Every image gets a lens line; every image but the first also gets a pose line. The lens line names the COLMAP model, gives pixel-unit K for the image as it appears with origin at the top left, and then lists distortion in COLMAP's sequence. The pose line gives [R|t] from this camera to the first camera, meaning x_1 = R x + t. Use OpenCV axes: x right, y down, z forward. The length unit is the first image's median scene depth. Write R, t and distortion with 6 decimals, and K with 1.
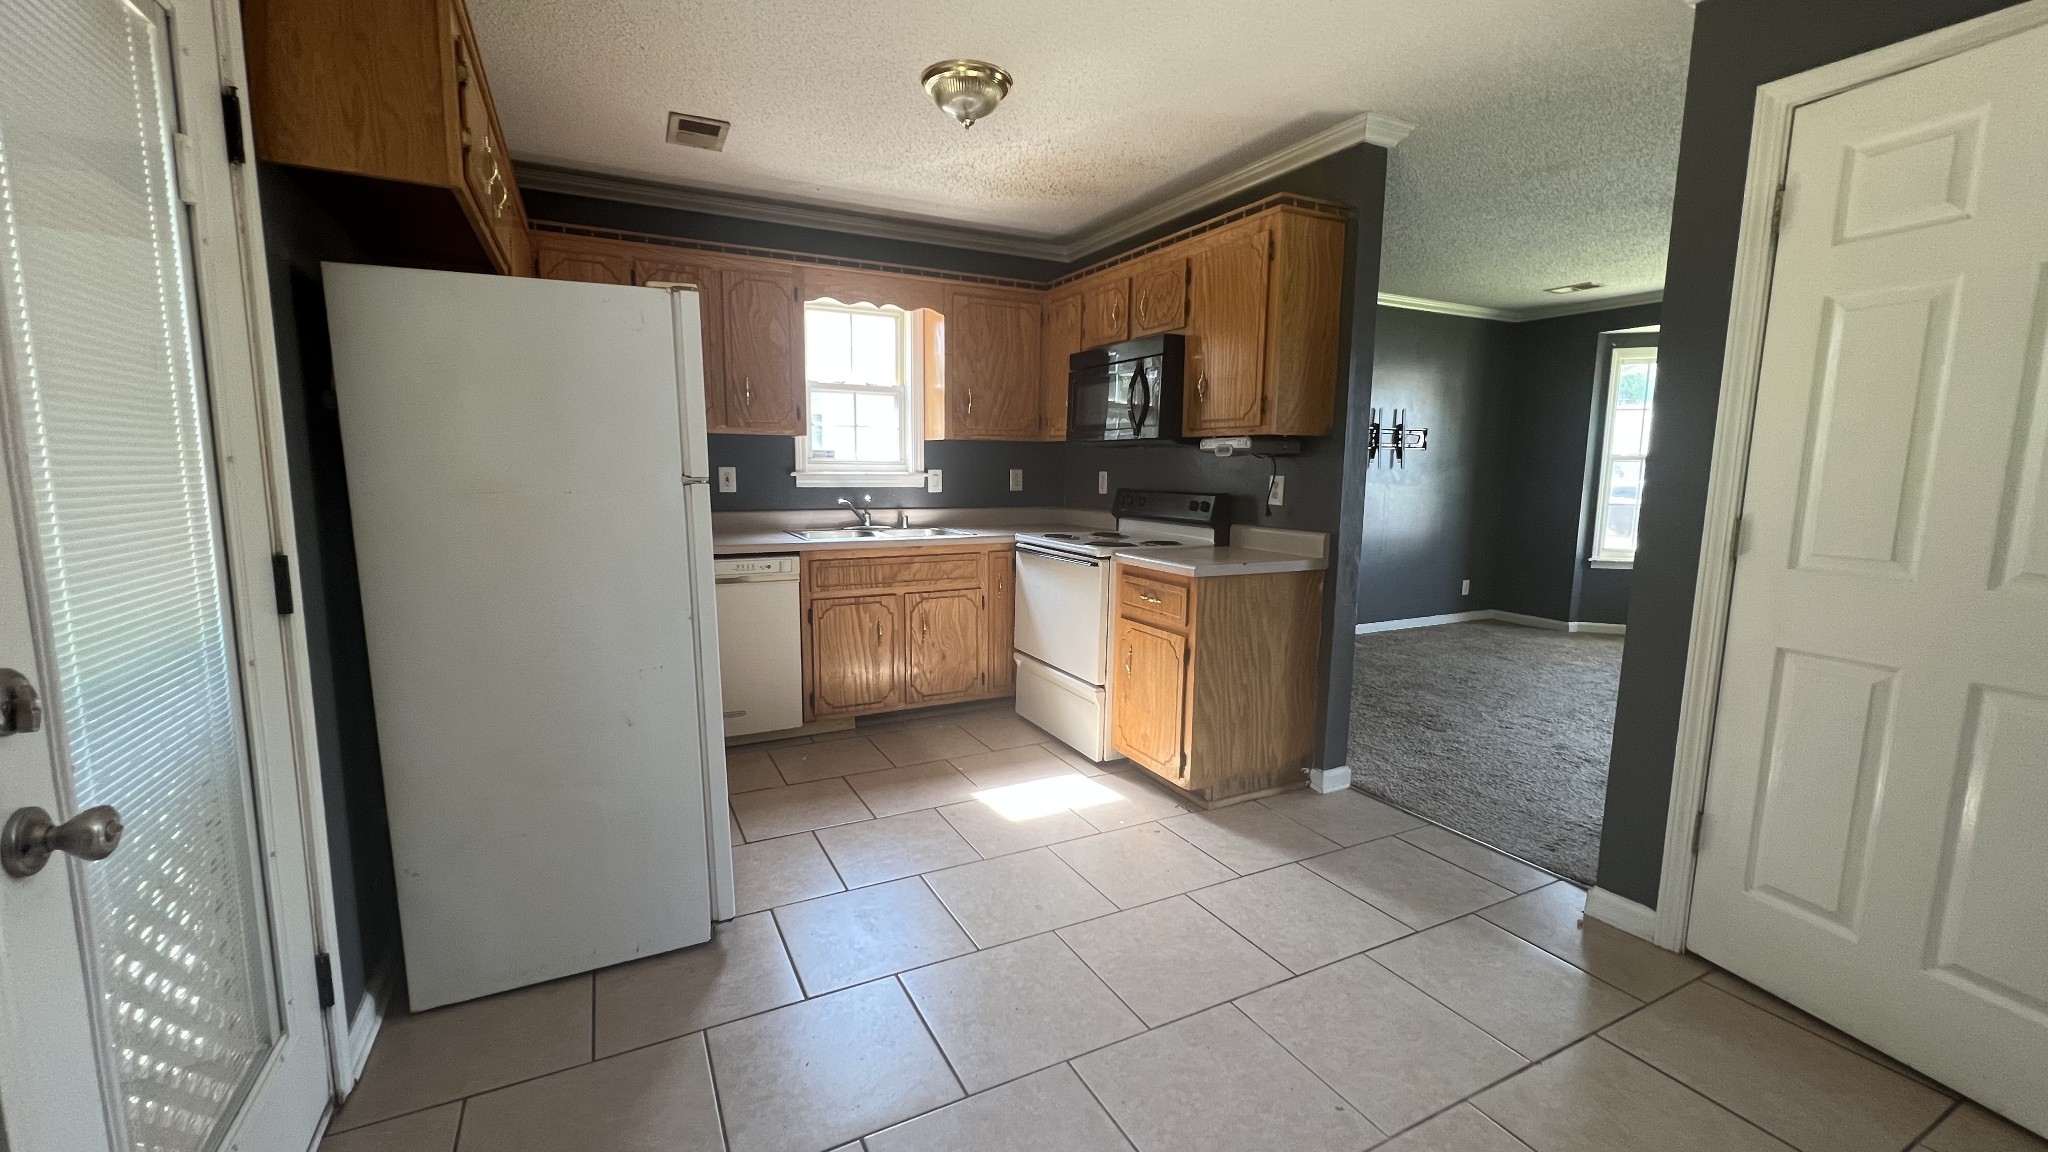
lens RADIAL K [[820.6, 0, 1017.6], [0, 820.6, 577.4], [0, 0, 1]] dist [0.000062, 0.000742]
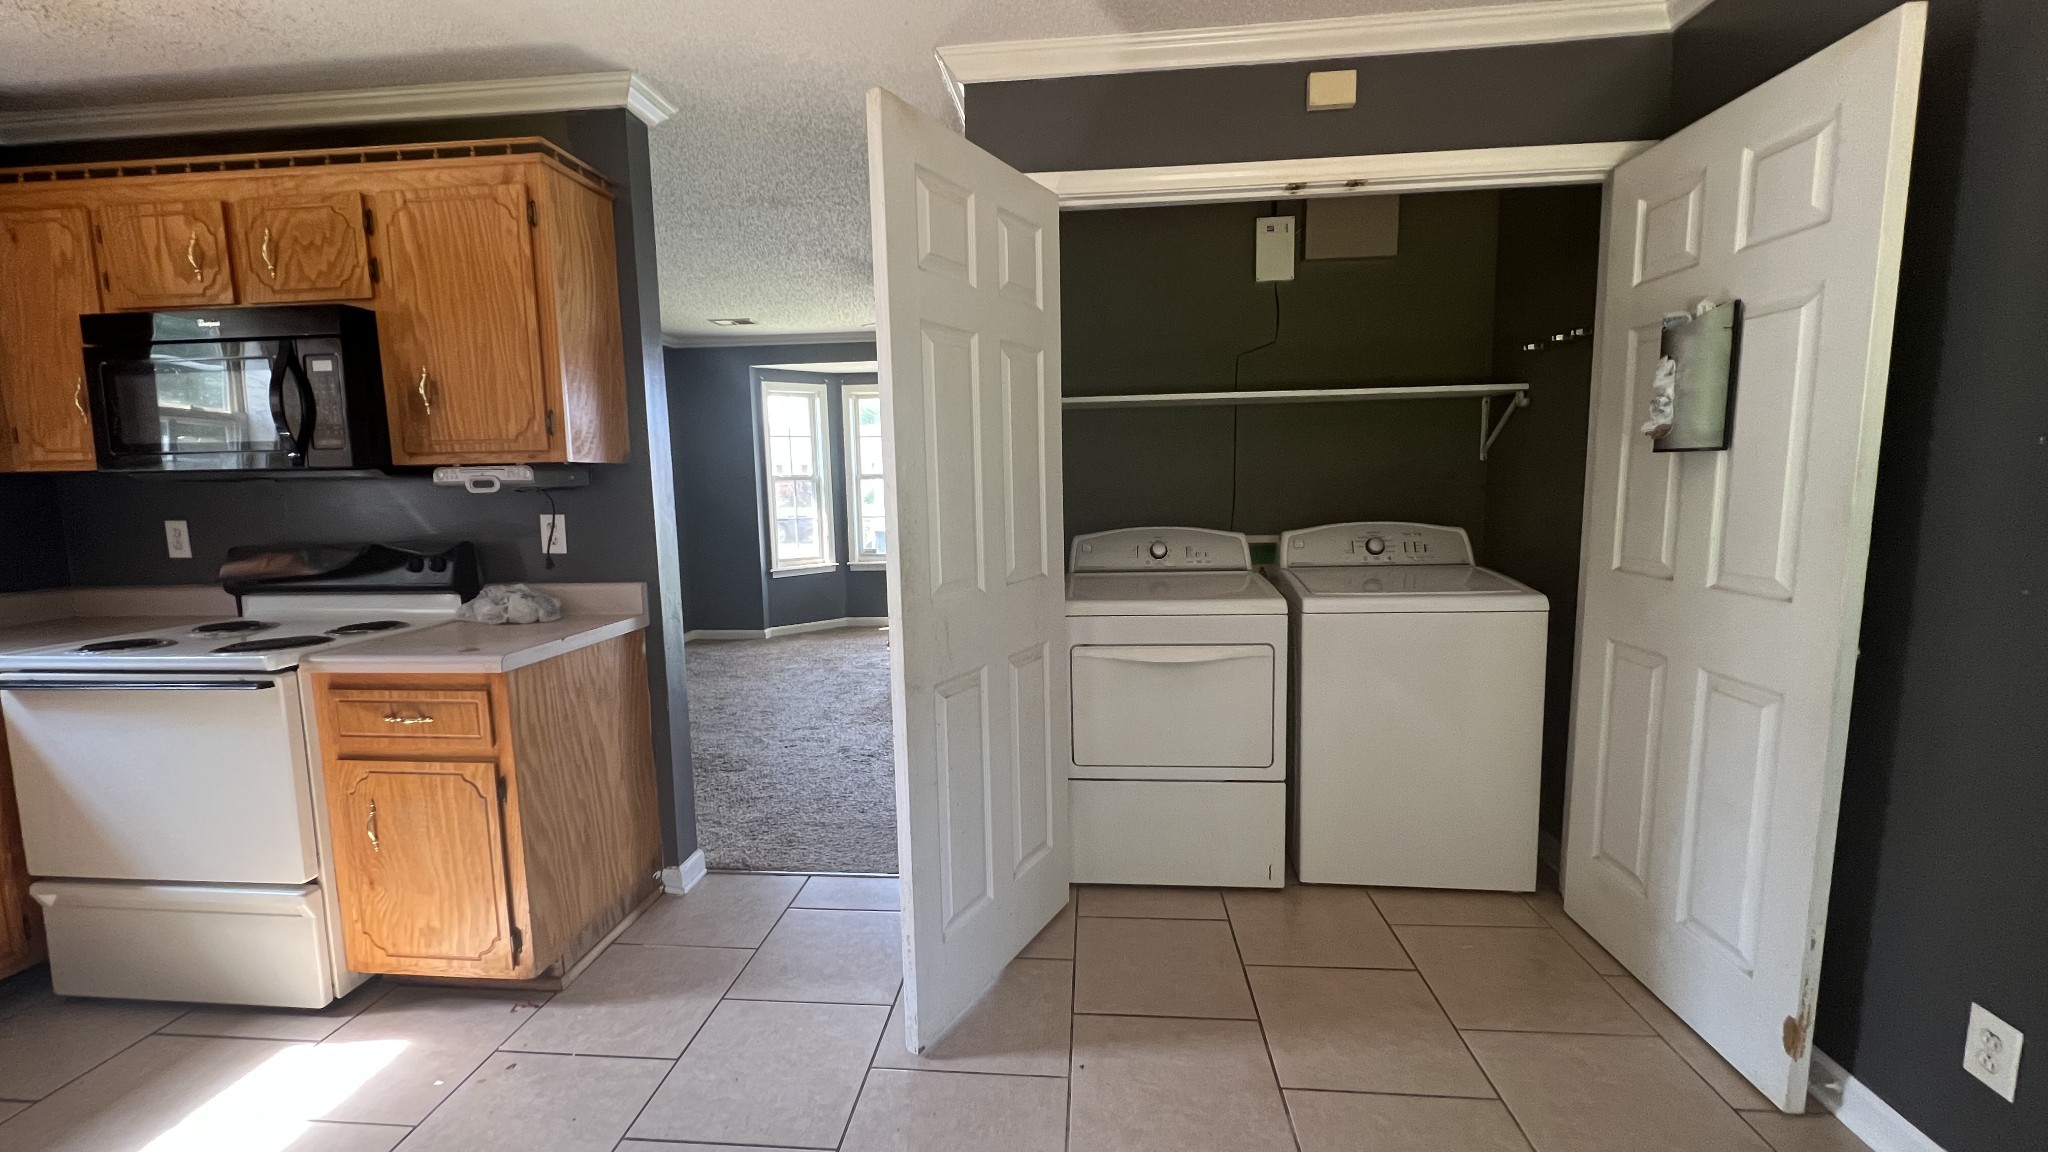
lens RADIAL K [[820.6, 0, 1018.7], [0, 820.6, 577.2], [0, 0, 1]] dist [0.000062, 0.000742]
pose [[0.534049, -0.121185, 0.836723, -0.097652], [0.141674, 0.988507, 0.052743, -0.045835], [-0.833499, 0.090375, 0.545080, 0.230050]]
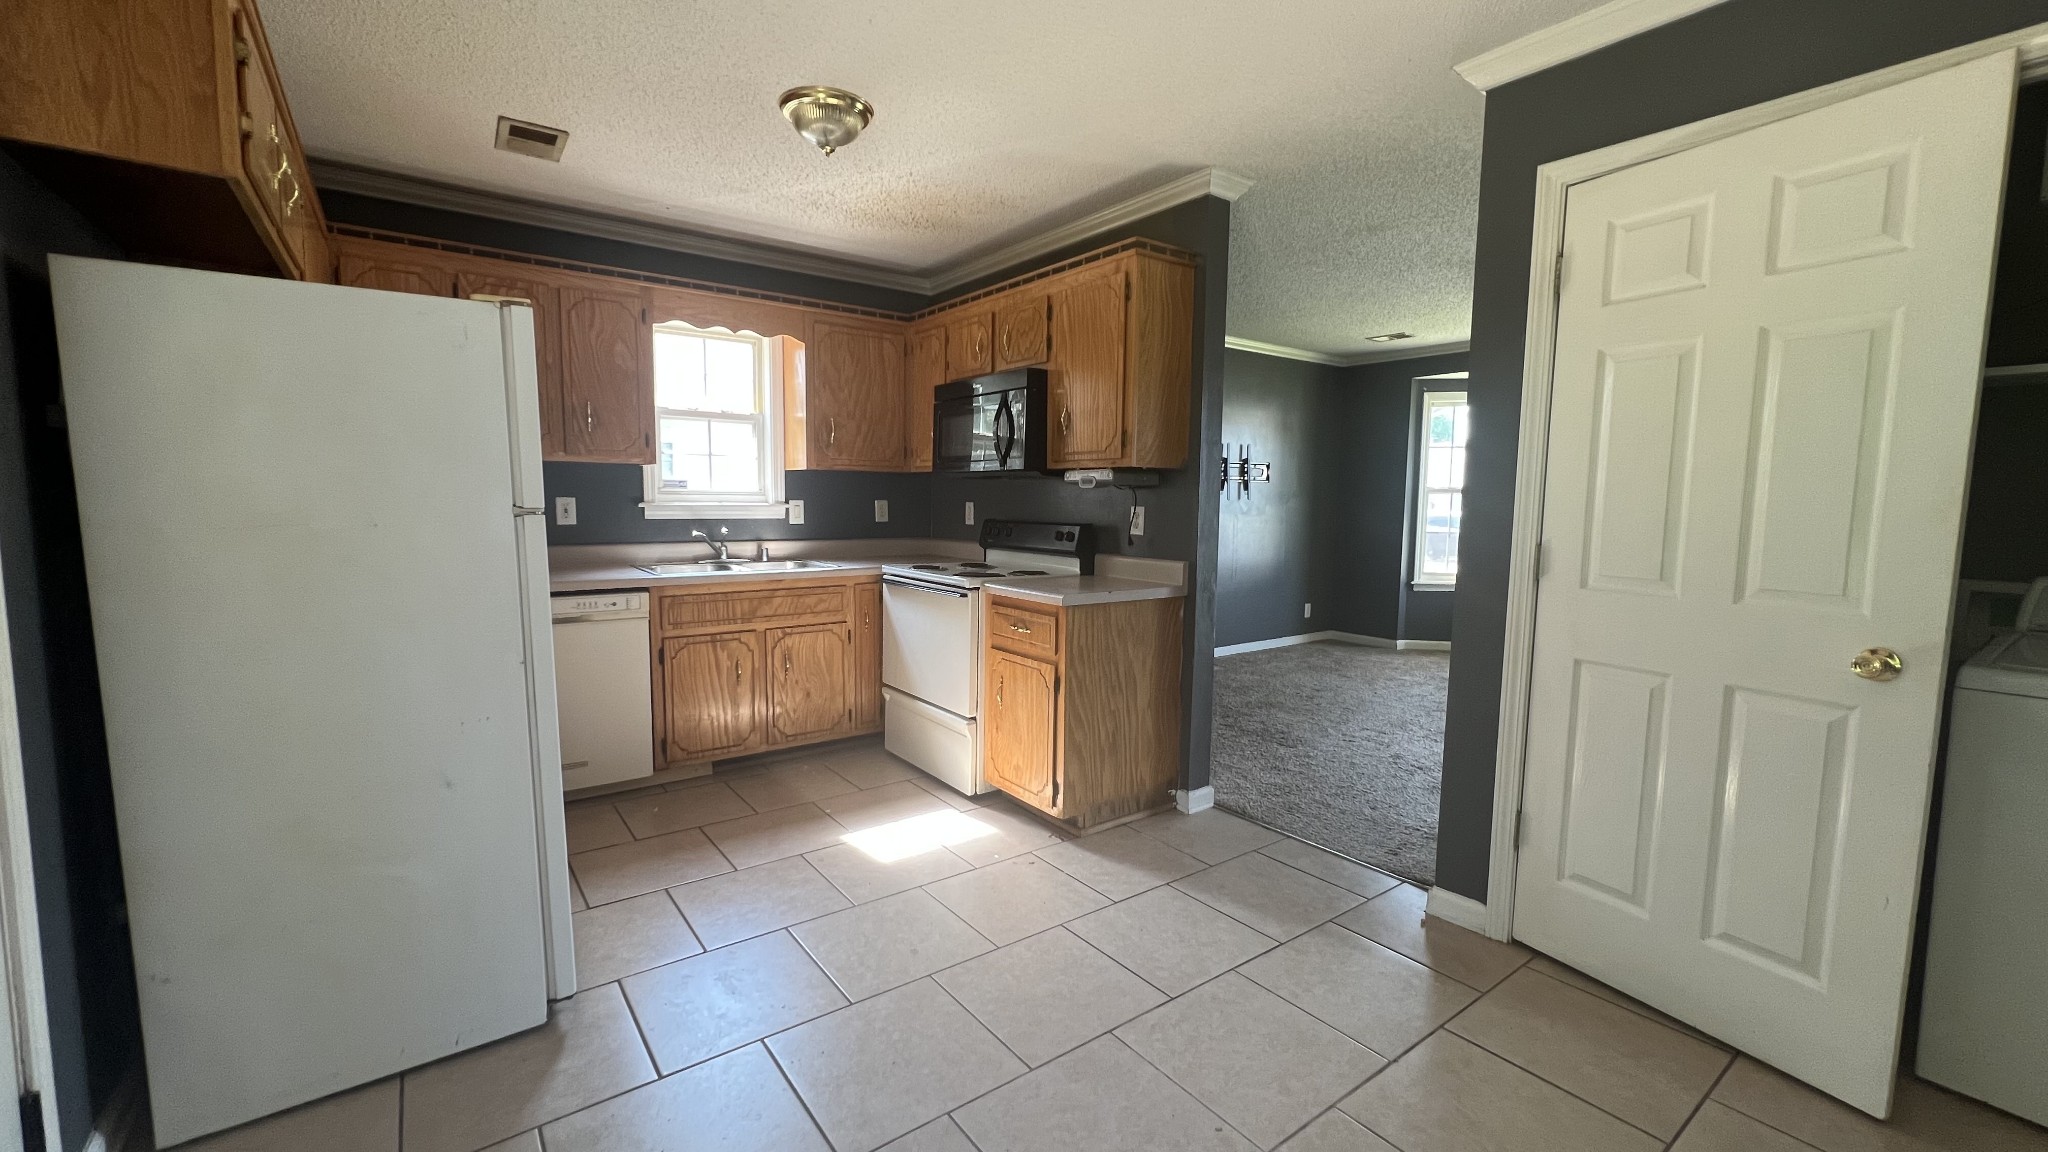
lens RADIAL K [[820.6, 0, 1017.2], [0, 820.6, 577.3], [0, 0, 1]] dist [0.000062, 0.000742]
pose [[0.986557, -0.014504, 0.162770, -0.003597], [0.020589, 0.999148, -0.035765, -0.000845], [-0.162113, 0.038635, 0.986016, 0.008167]]
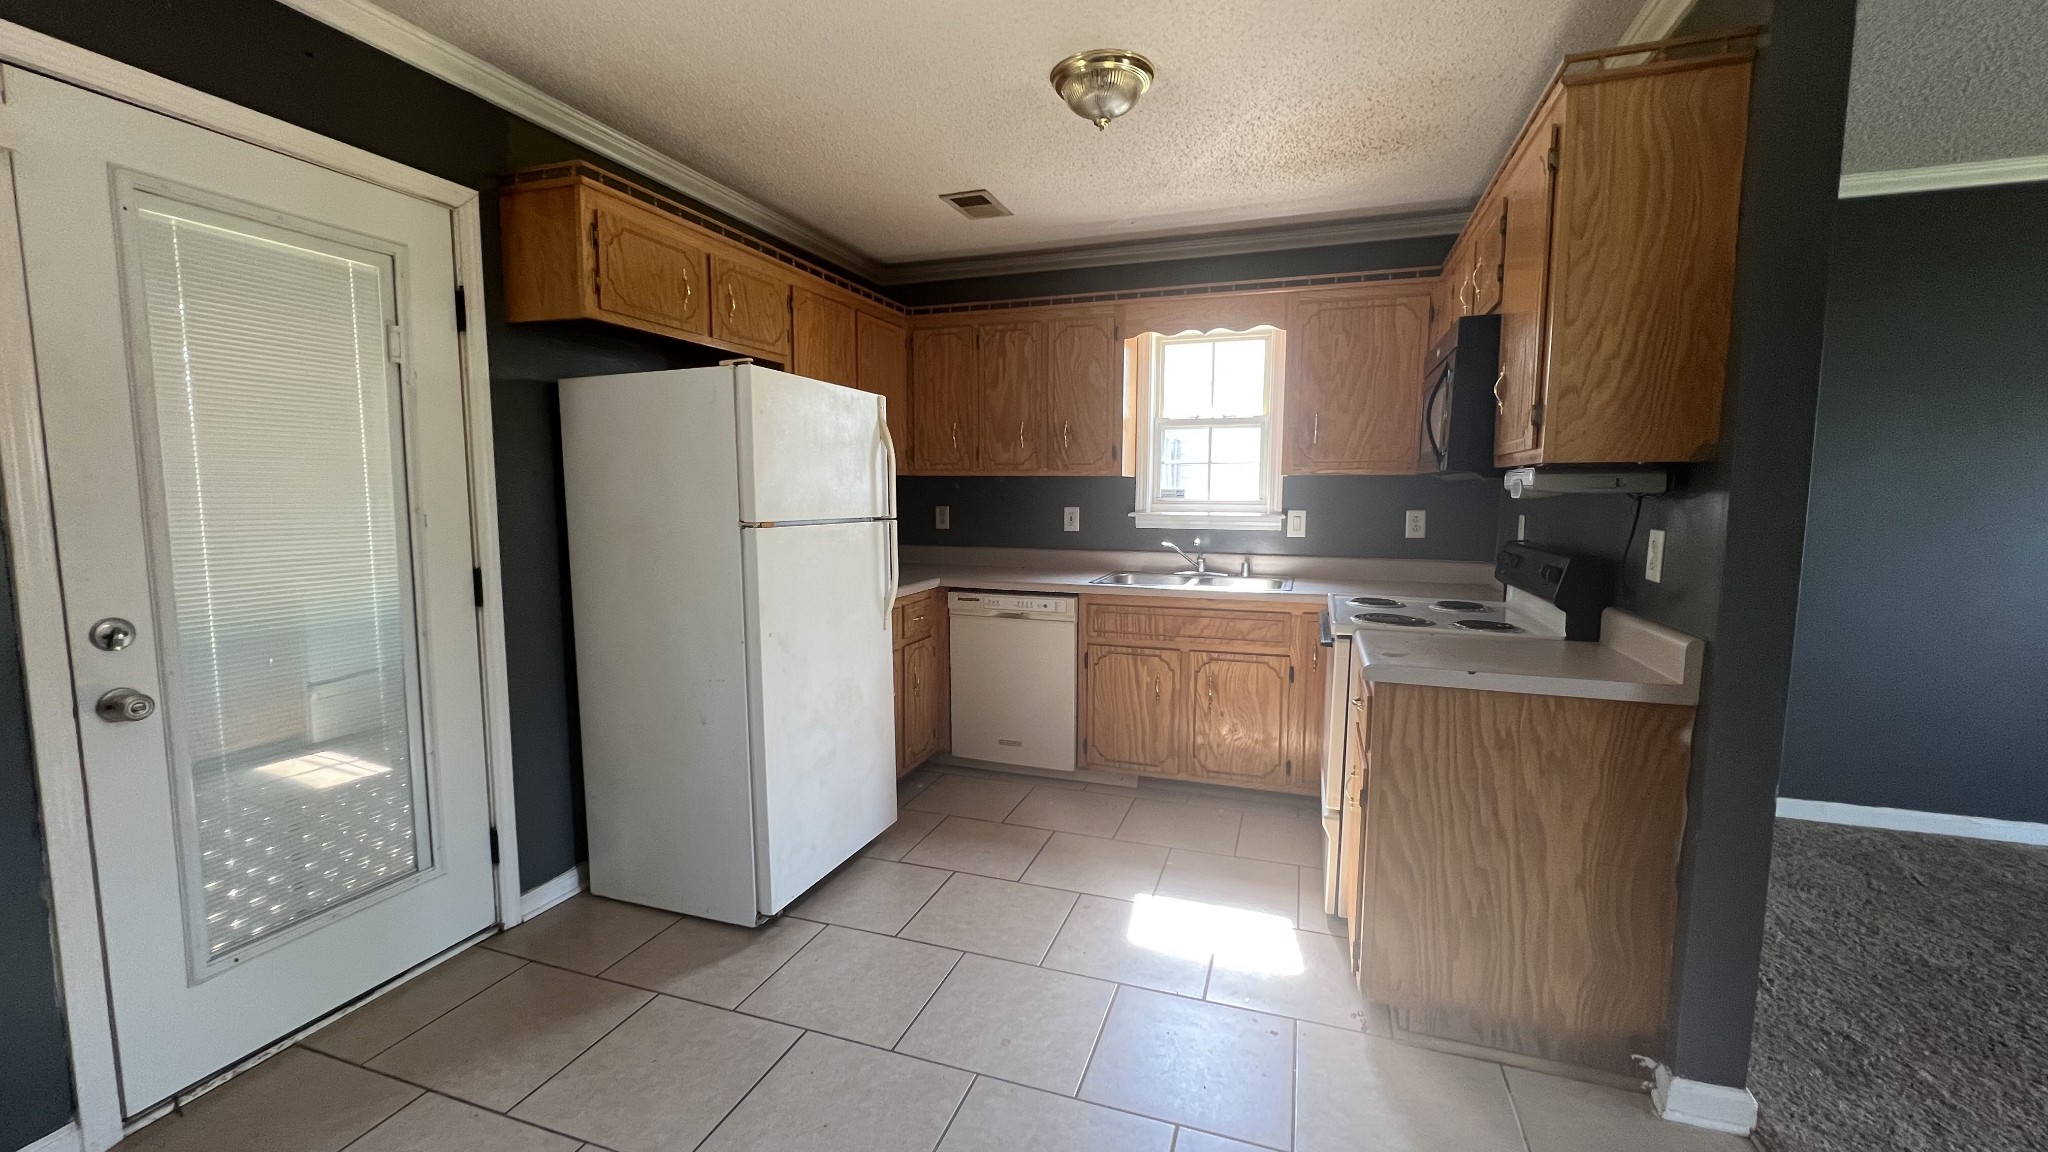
lens RADIAL K [[820.6, 0, 1013.7], [0, 820.6, 577.0], [0, 0, 1]] dist [0.000062, 0.000742]
pose [[0.690295, 0.067005, -0.720419, 0.424851], [-0.095570, 0.995422, 0.001009, -0.049011], [0.717188, 0.068154, 0.693539, 0.281276]]
